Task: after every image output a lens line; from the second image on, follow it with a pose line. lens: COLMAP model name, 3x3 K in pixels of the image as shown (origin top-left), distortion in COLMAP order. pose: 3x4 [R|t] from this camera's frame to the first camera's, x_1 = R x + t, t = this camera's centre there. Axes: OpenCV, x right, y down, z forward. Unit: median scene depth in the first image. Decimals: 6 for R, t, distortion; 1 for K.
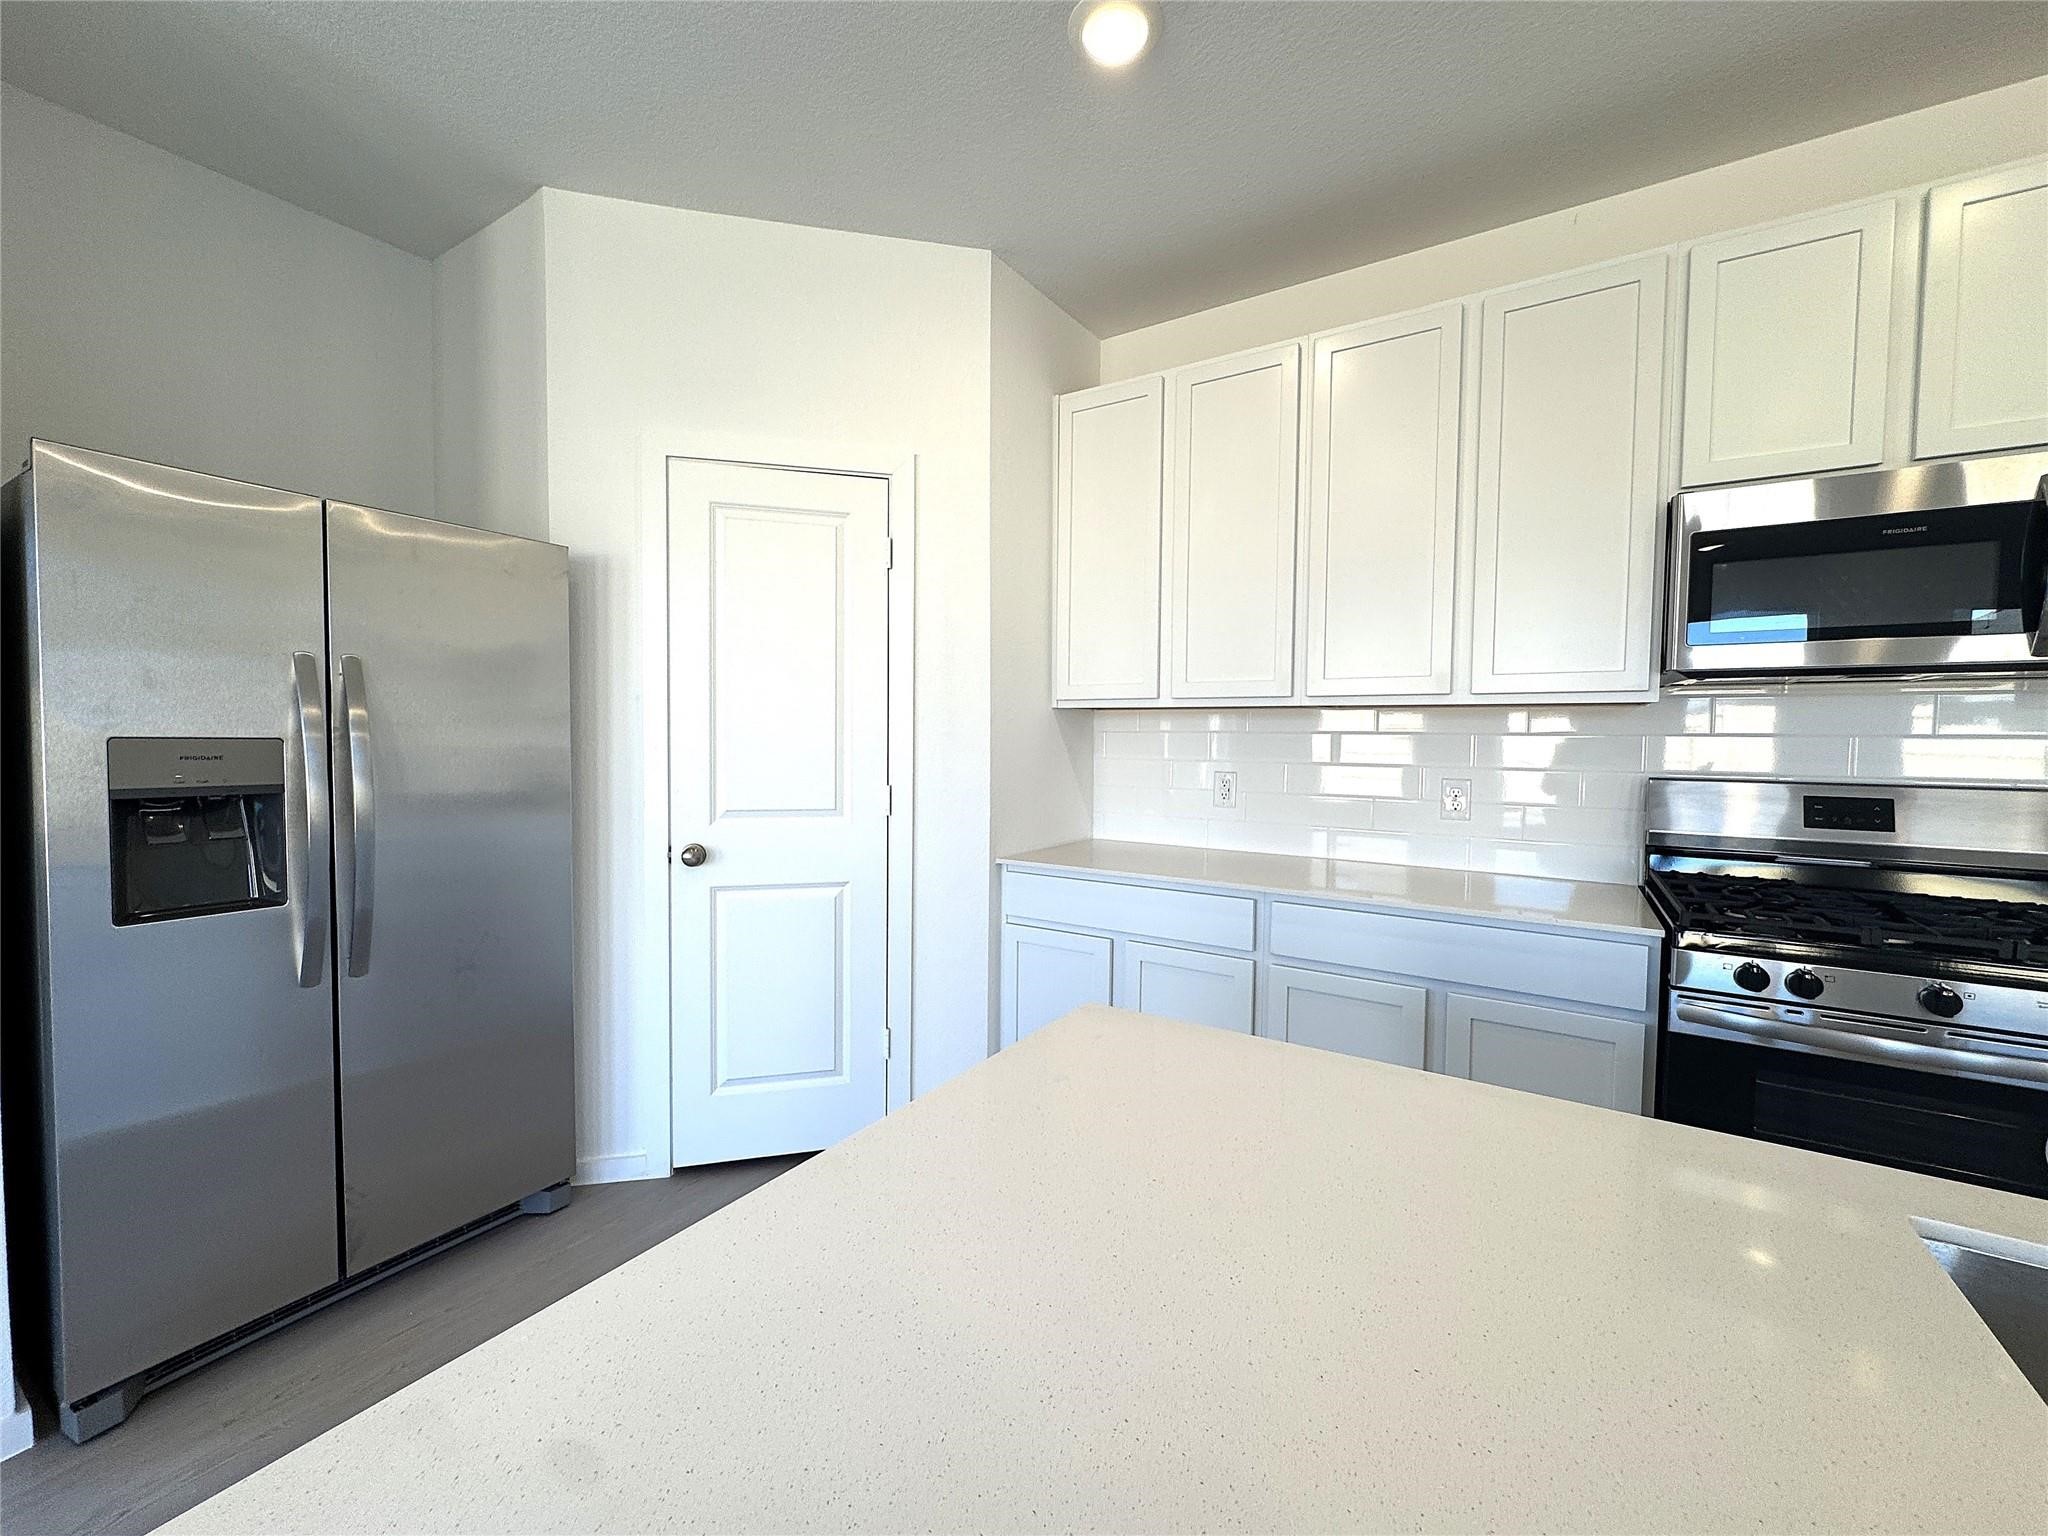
lens RADIAL K [[823.6, 0, 1024.0], [0, 823.6, 768.0], [0, 0, 1]] dist [-0.003648, 0.000020]
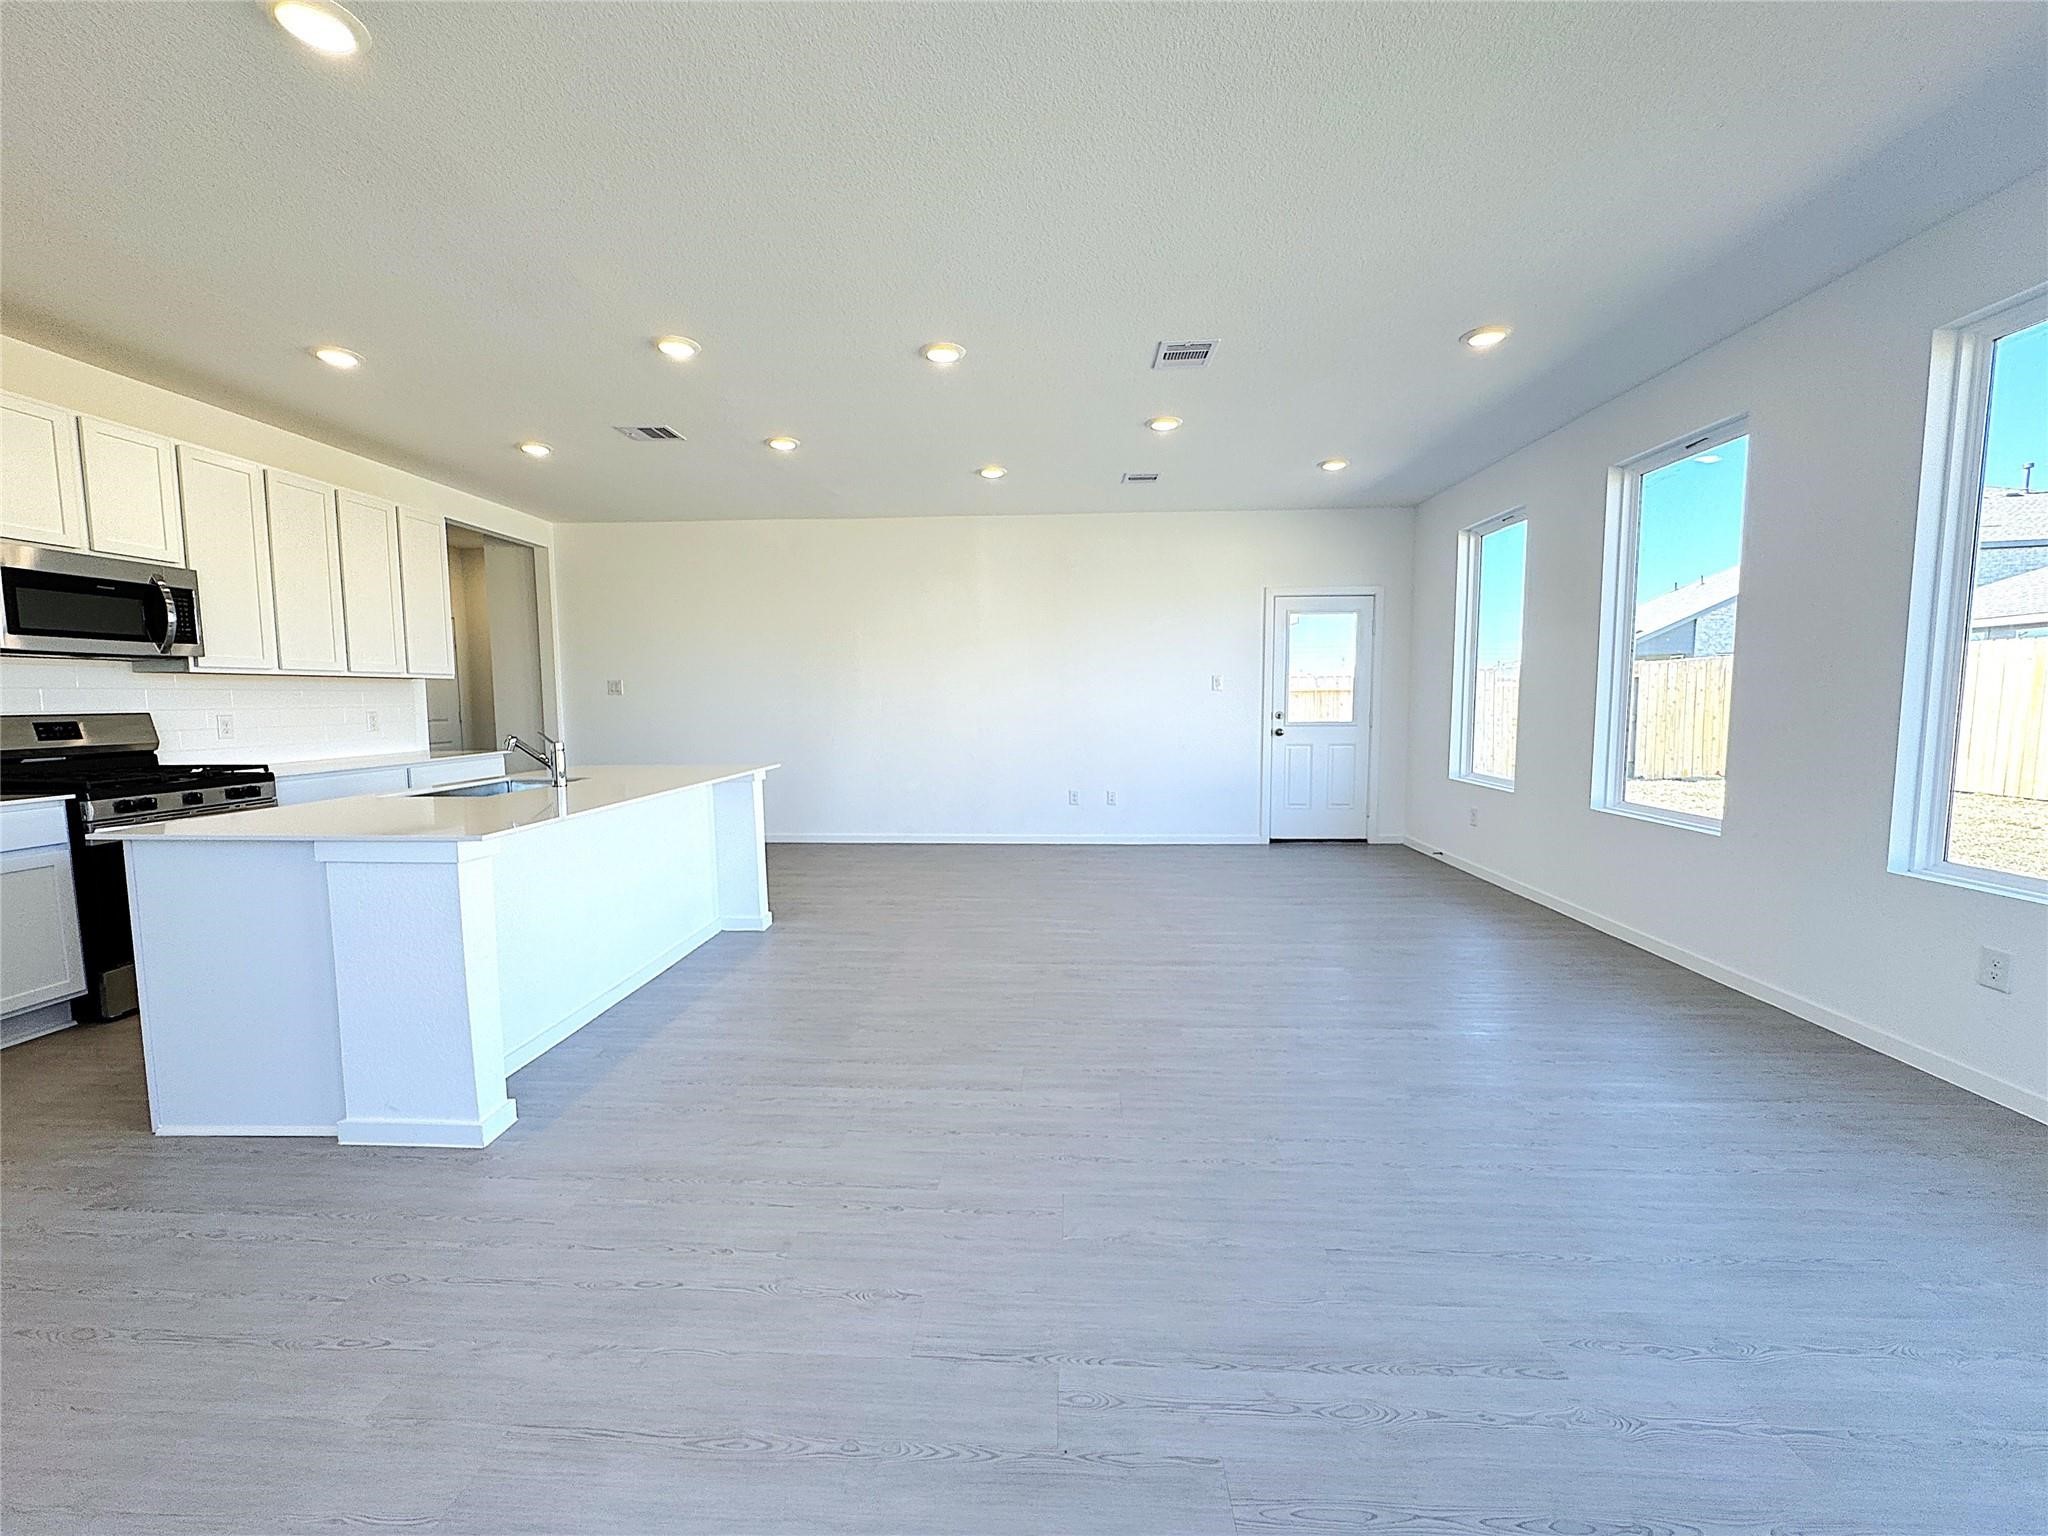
lens RADIAL K [[823.6, 0, 1024.0], [0, 823.6, 768.0], [0, 0, 1]] dist [-0.003648, 0.000020]
pose [[-0.498437, -0.086641, 0.862586, -1.387590], [0.033477, 0.992328, 0.119018, -0.006730], [-0.866279, 0.088200, -0.491712, 0.031043]]
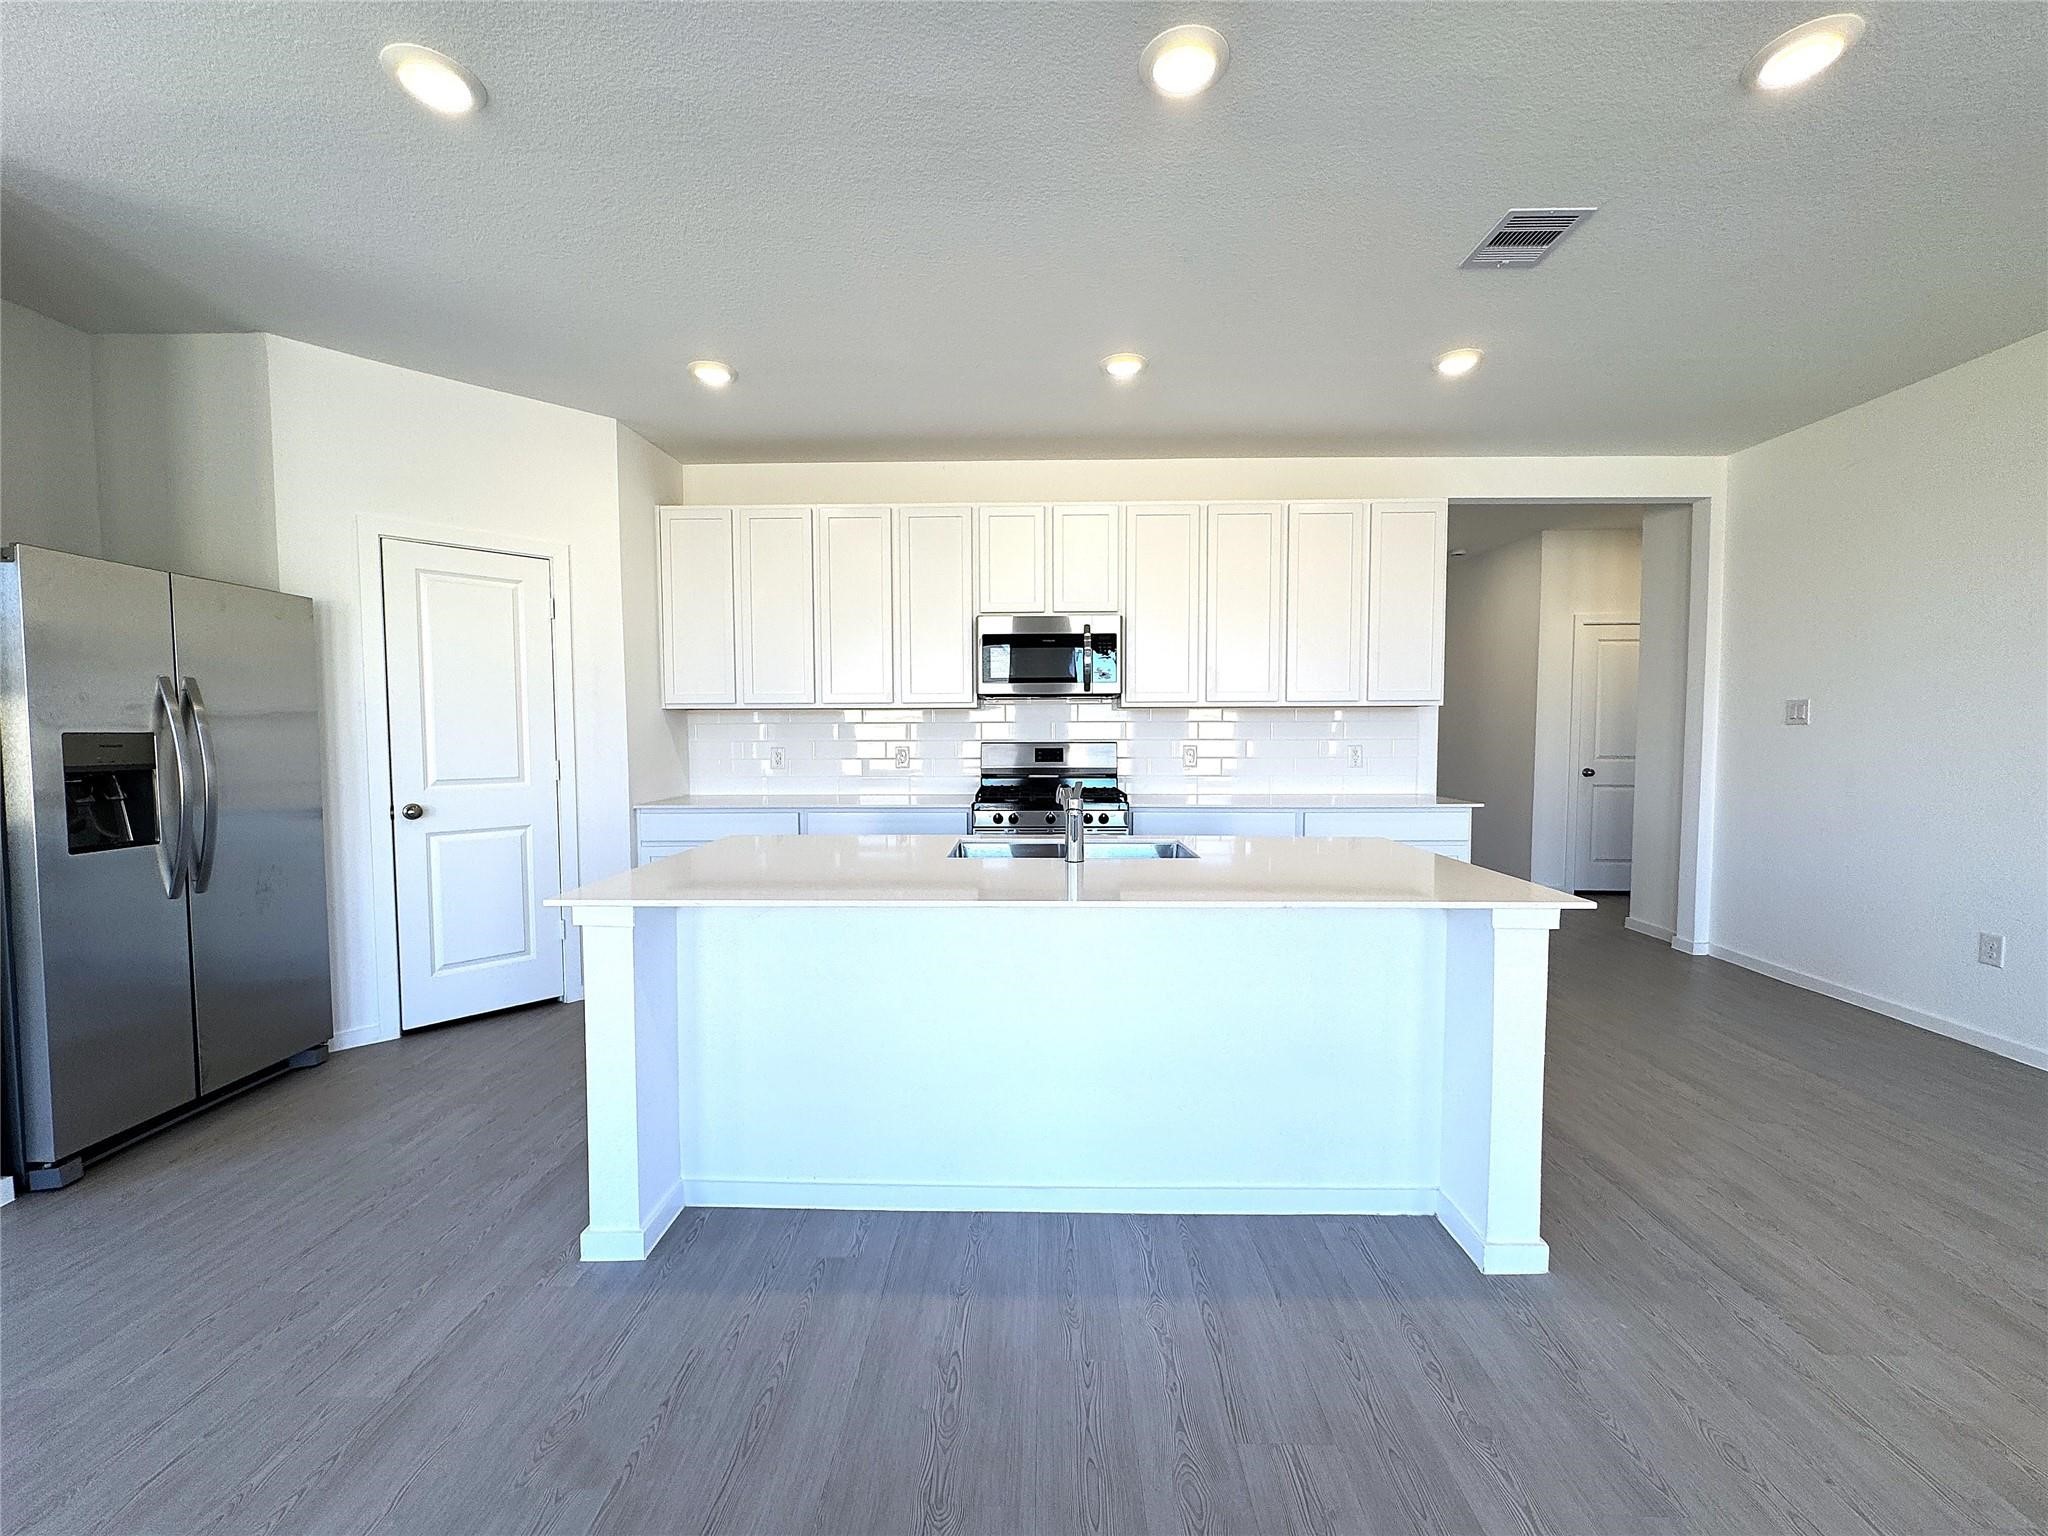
lens RADIAL K [[823.6, 0, 1024.0], [0, 823.6, 768.0], [0, 0, 1]] dist [-0.003648, 0.000020]
pose [[0.852993, -0.038310, 0.520515, -0.242787], [0.033912, 0.999263, 0.017973, 0.040900], [-0.520820, 0.002321, 0.853664, -0.833548]]
